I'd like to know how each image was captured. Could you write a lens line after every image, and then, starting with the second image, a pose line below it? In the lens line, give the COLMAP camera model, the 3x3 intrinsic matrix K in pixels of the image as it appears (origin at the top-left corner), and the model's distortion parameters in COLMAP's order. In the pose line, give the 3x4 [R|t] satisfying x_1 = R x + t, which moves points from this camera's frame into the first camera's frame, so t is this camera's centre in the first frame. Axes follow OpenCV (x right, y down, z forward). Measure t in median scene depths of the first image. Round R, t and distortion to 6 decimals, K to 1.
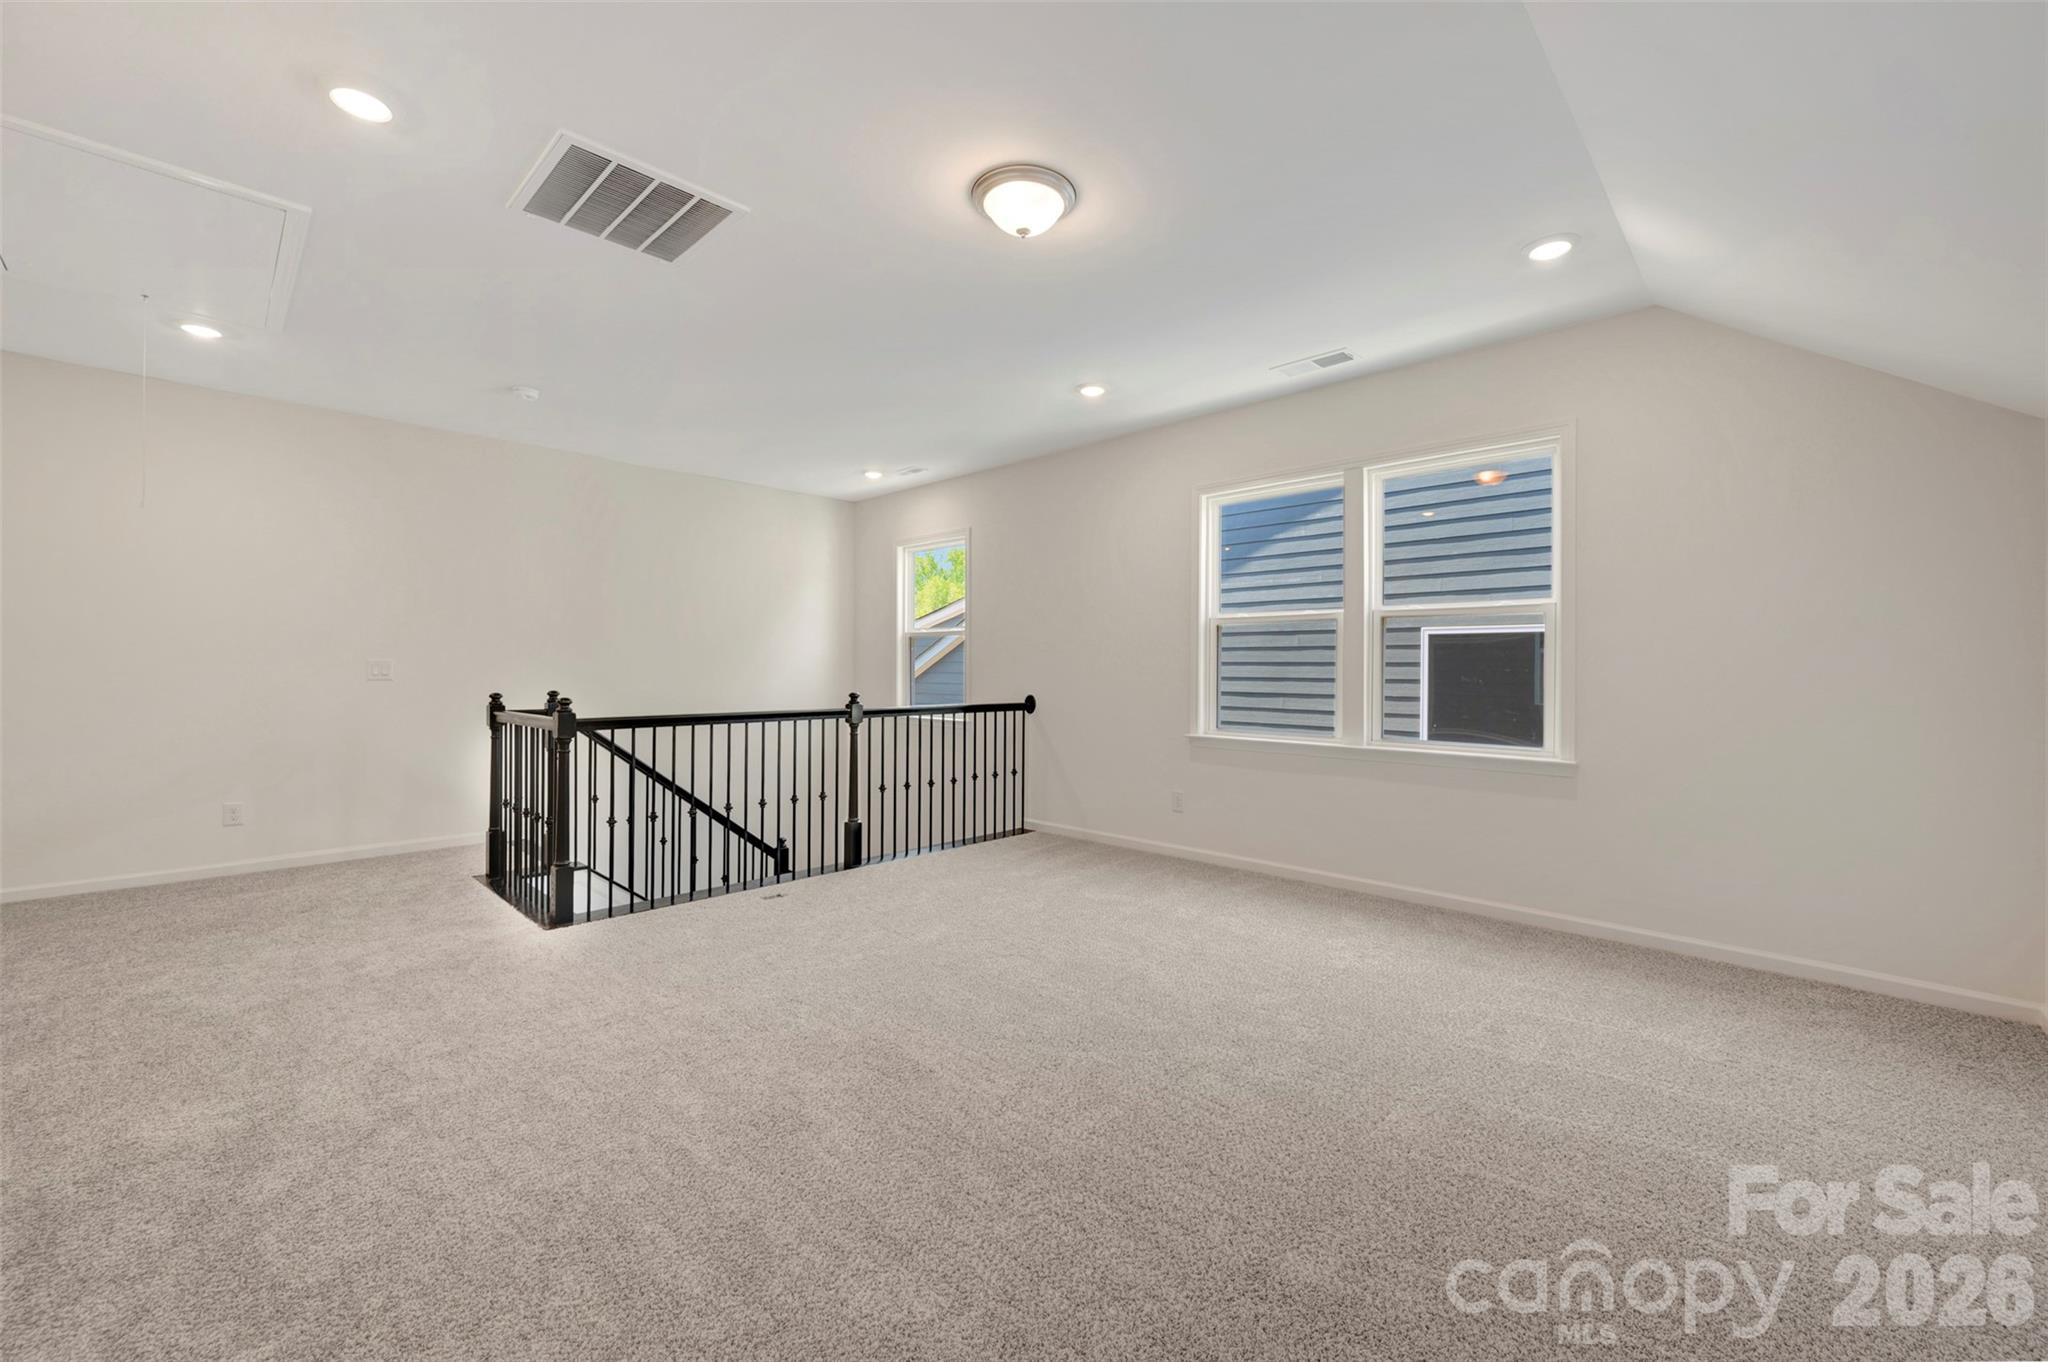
lens RADIAL K [[817.2, 0, 1019.8], [0, 817.2, 677.8], [0, 0, 1]] dist [0.000735, 0.000305]
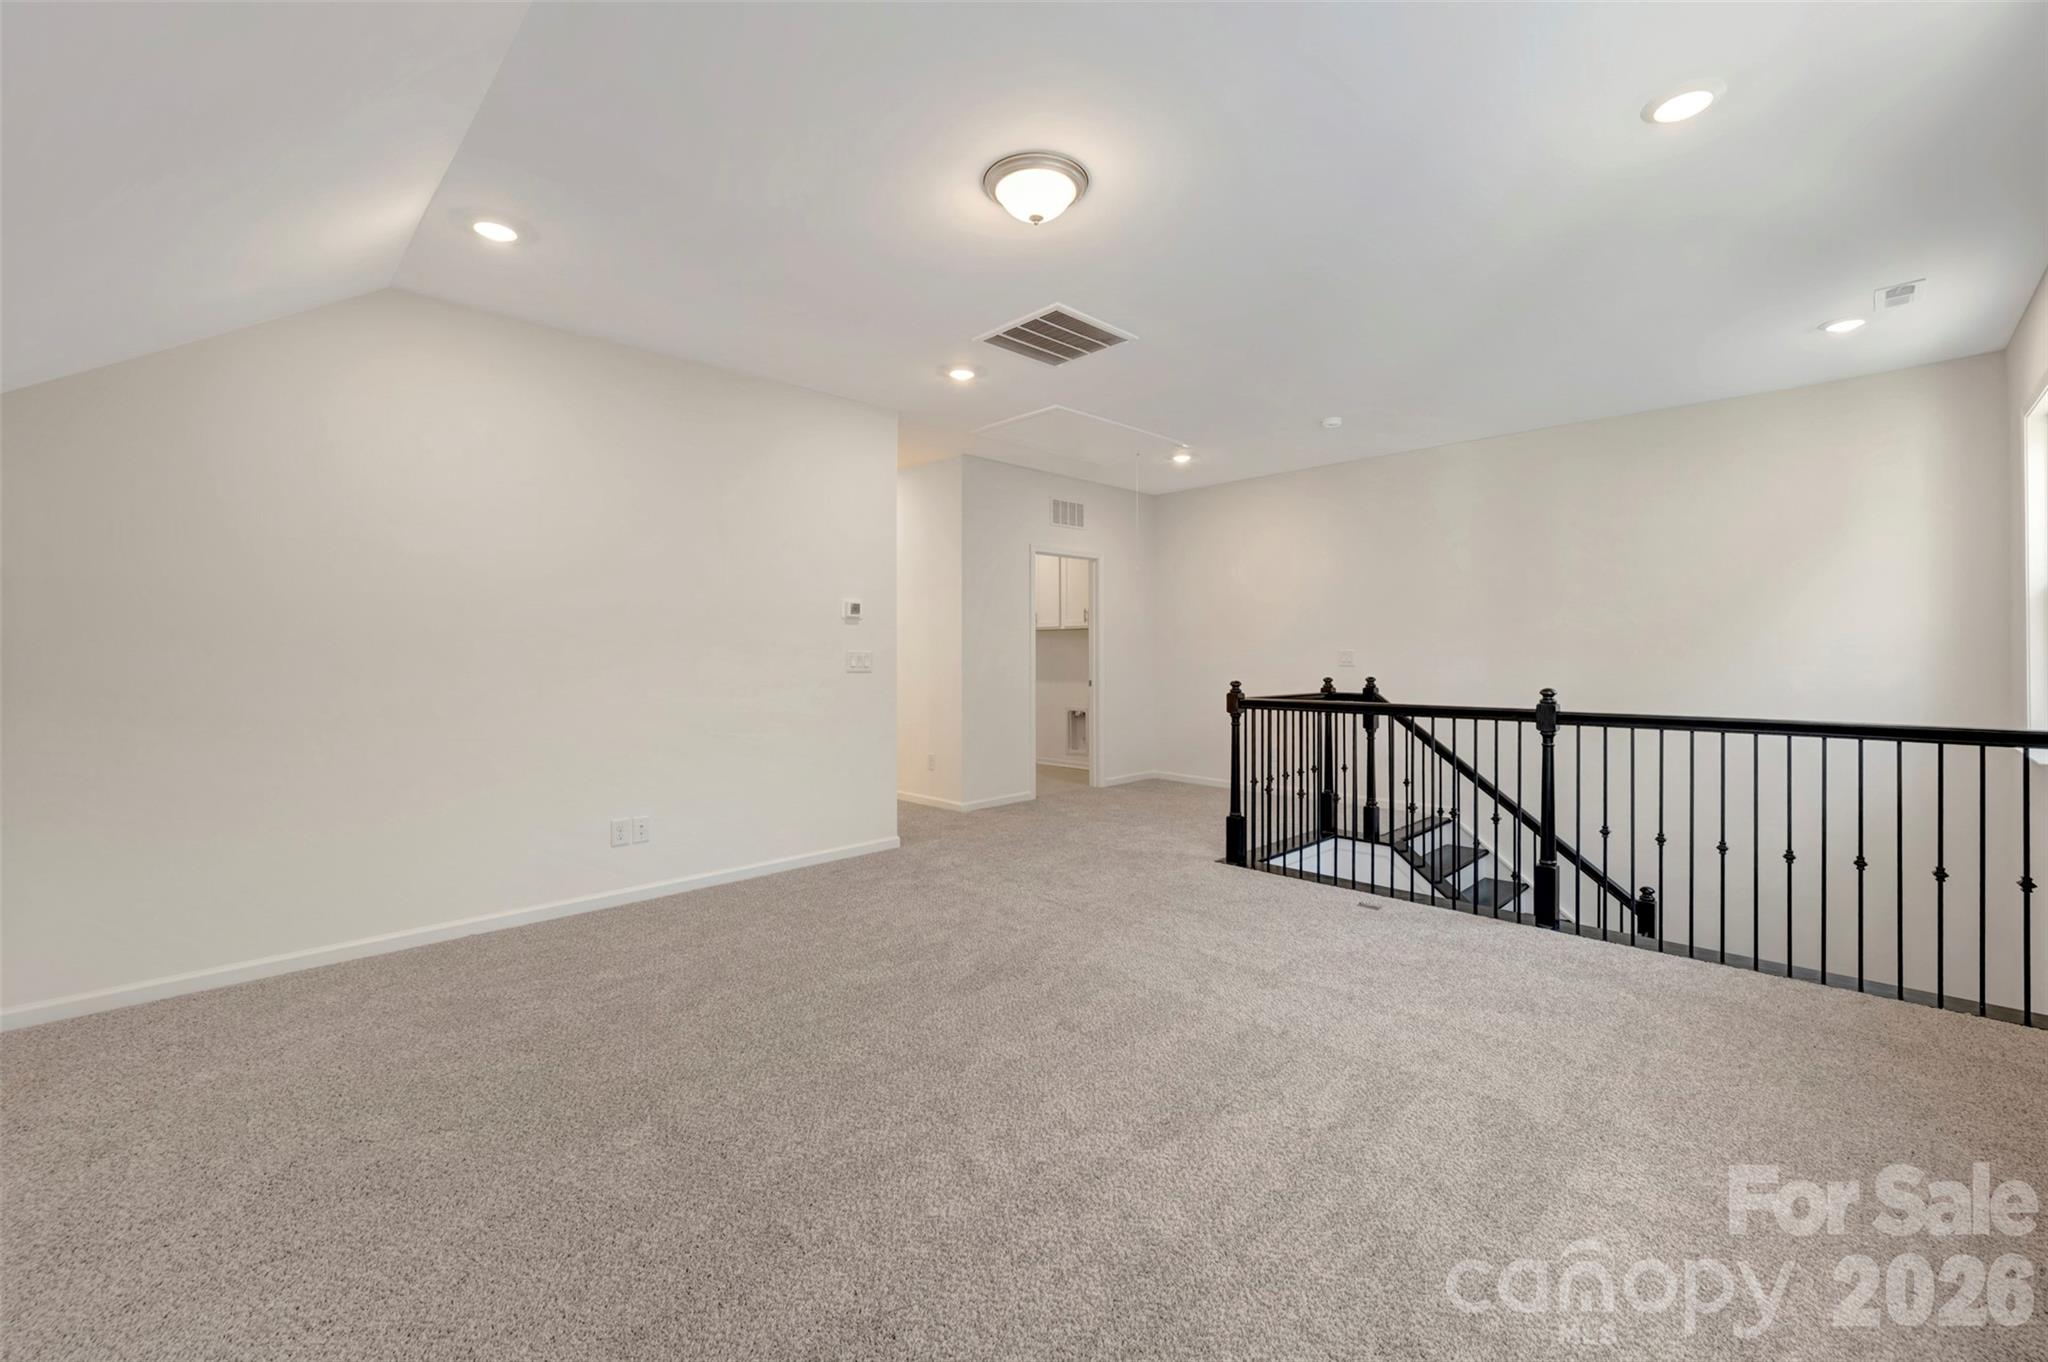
lens RADIAL K [[817.2, 0, 1020.1], [0, 817.2, 658.3], [0, 0, 1]] dist [0.000735, 0.000305]
pose [[-0.014332, 0.000145, -0.999897, 0.527051], [-0.012154, 0.999926, 0.000320, -0.003861], [0.999823, 0.012157, -0.014329, 0.521819]]
